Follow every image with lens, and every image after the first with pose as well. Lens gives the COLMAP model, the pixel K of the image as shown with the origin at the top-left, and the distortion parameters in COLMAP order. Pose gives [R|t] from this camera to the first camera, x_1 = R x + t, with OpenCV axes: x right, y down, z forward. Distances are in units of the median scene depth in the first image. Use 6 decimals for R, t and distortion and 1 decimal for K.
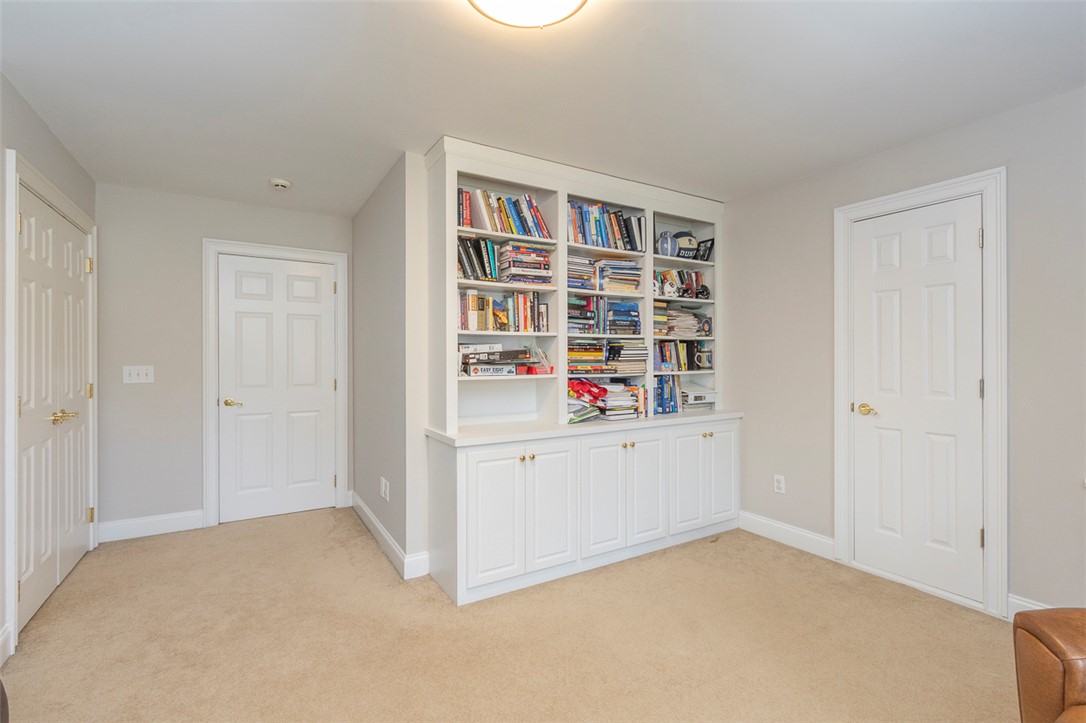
lens RADIAL K [[498.0, 0, 543.4], [0, 498.0, 359.5], [0, 0, 1]] dist [0.003088, -0.000997]
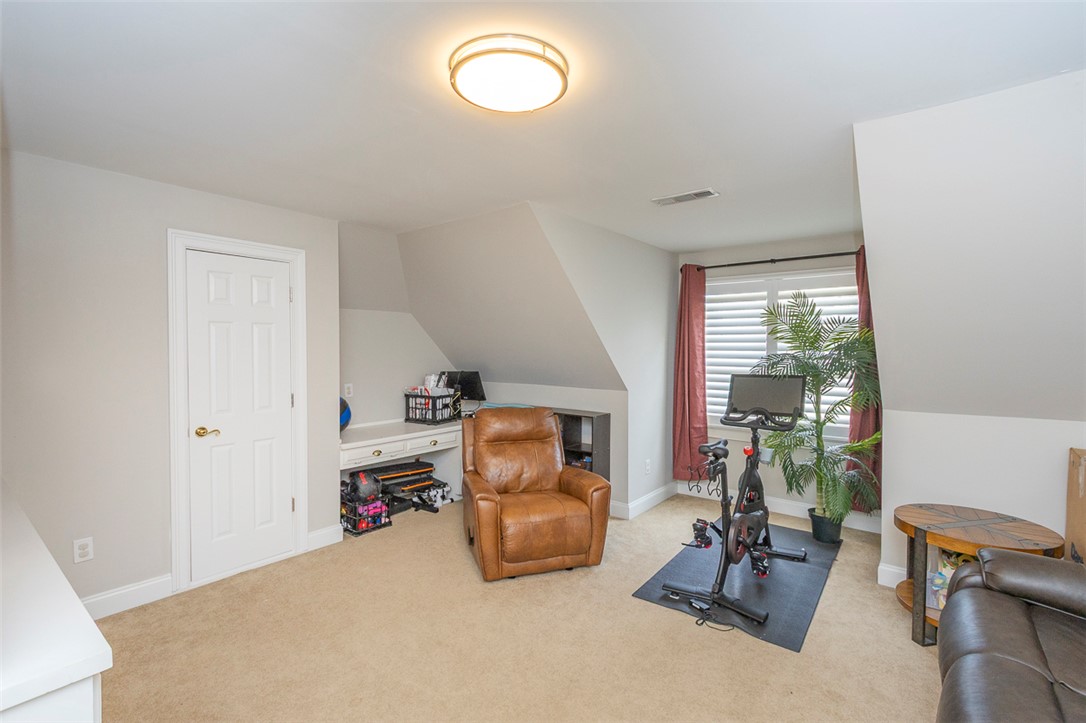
lens RADIAL K [[498.0, 0, 542.3], [0, 498.0, 359.1], [0, 0, 1]] dist [0.003088, -0.000997]
pose [[-0.358502, -0.016481, 0.933383, -0.549753], [0.000362, 0.999842, 0.017793, -0.066788], [-0.933529, 0.006716, -0.358440, 0.658858]]
